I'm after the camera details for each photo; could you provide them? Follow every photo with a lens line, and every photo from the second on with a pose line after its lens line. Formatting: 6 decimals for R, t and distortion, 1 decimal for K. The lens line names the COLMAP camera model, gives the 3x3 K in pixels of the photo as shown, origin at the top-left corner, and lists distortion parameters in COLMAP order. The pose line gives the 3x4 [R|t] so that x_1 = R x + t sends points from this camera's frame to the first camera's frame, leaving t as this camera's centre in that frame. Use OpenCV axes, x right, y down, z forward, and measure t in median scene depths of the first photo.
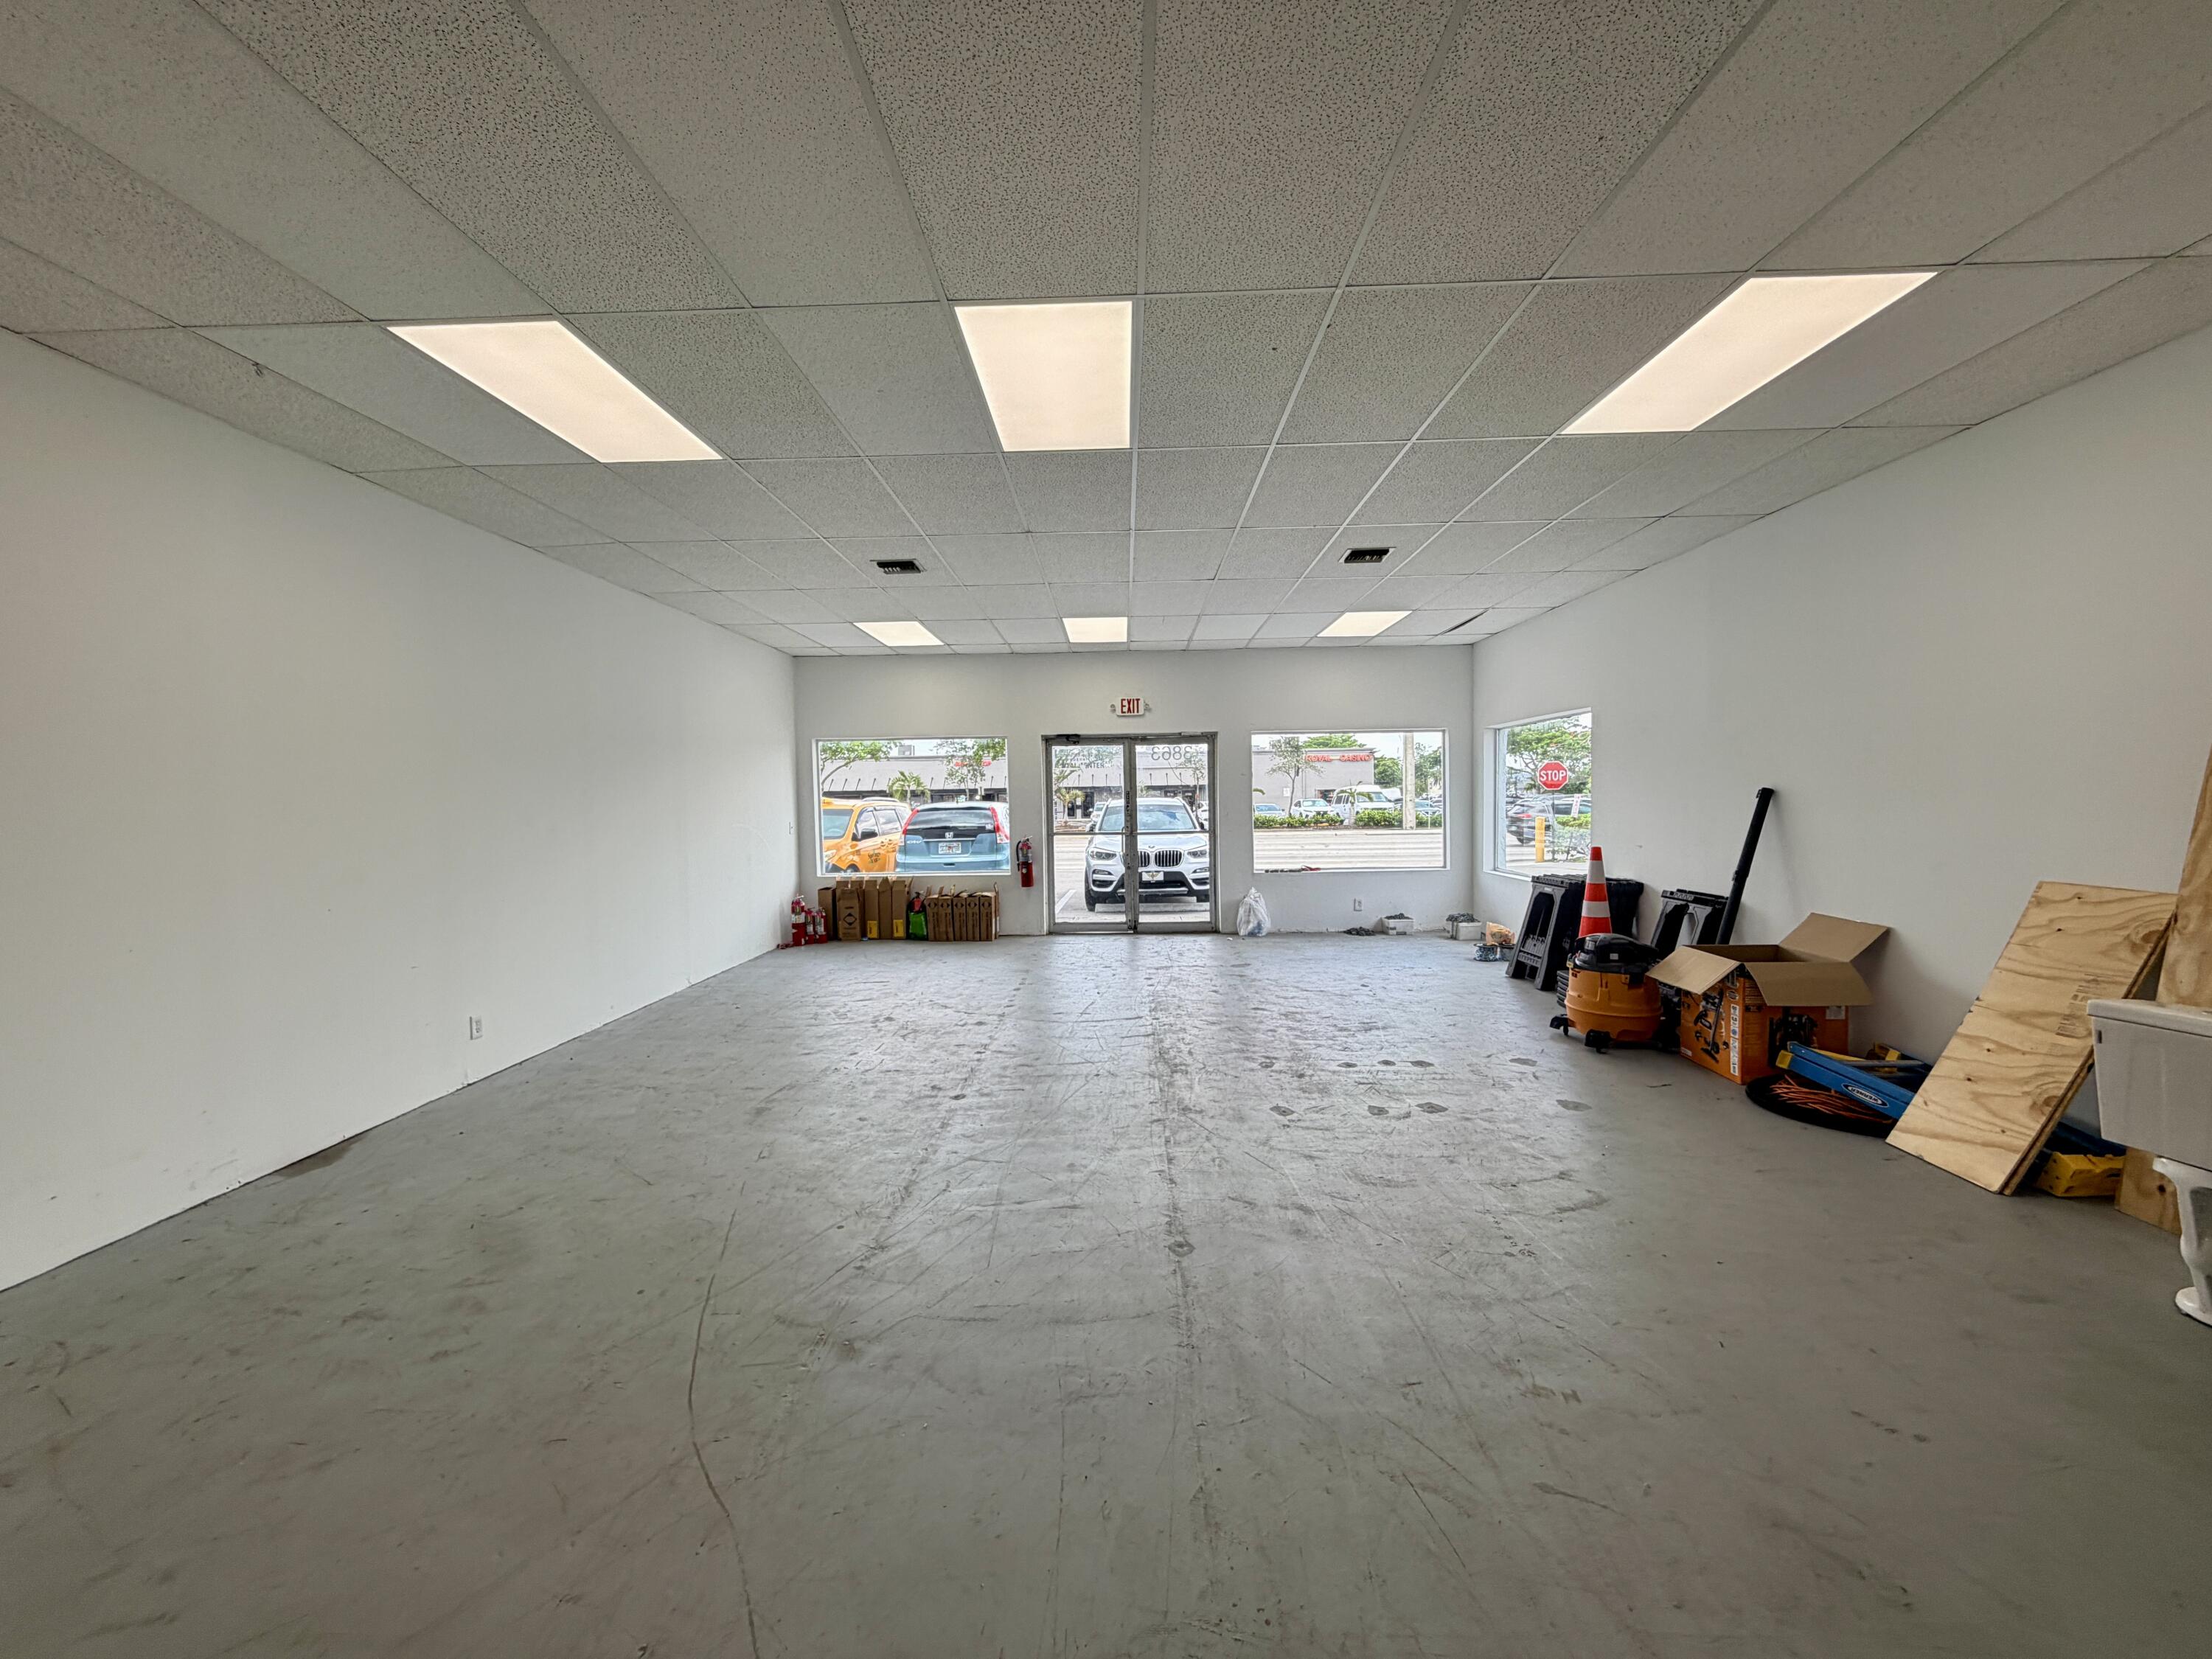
lens RADIAL K [[881.2, 0, 1097.7], [0, 881.2, 836.4], [0, 0, 1]] dist [-0.000187, 0.000205]
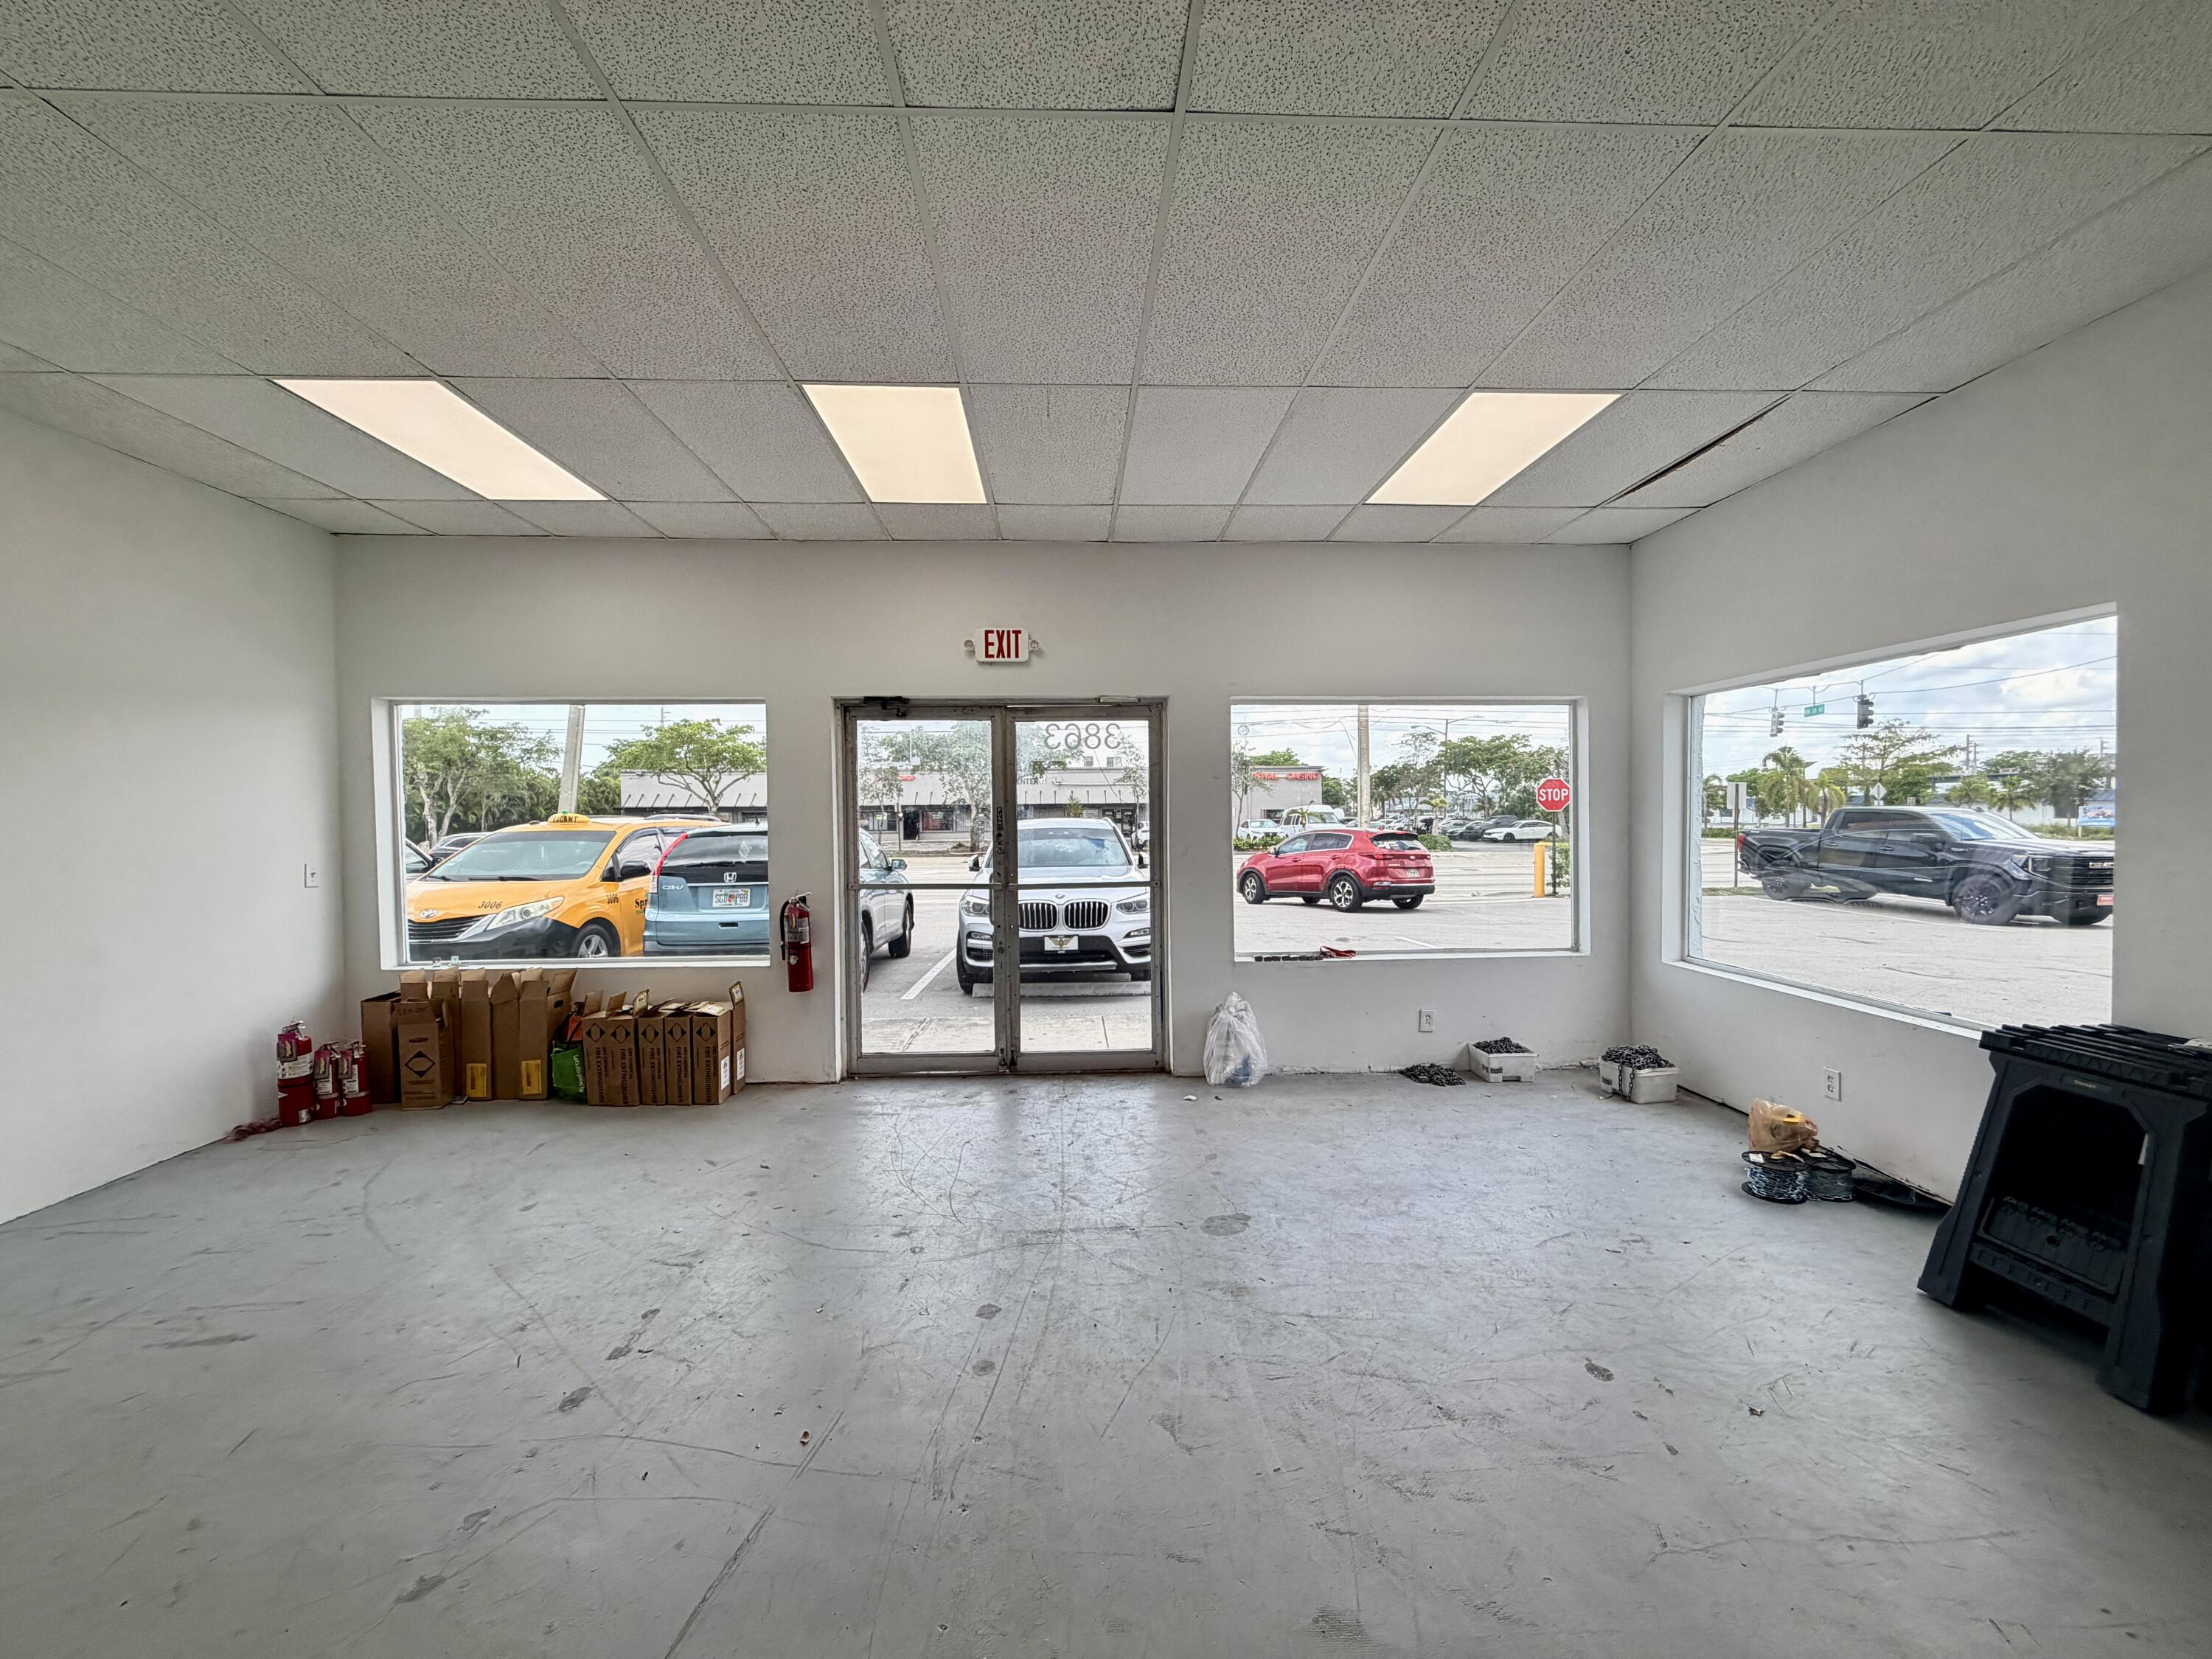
lens RADIAL K [[881.2, 0, 1097.7], [0, 881.2, 836.4], [0, 0, 1]] dist [-0.000187, 0.000205]
pose [[0.997751, 0.005875, 0.066771, 0.057912], [-0.004469, 0.999766, -0.021182, -0.022403], [-0.066880, 0.020836, 0.997543, 0.466794]]
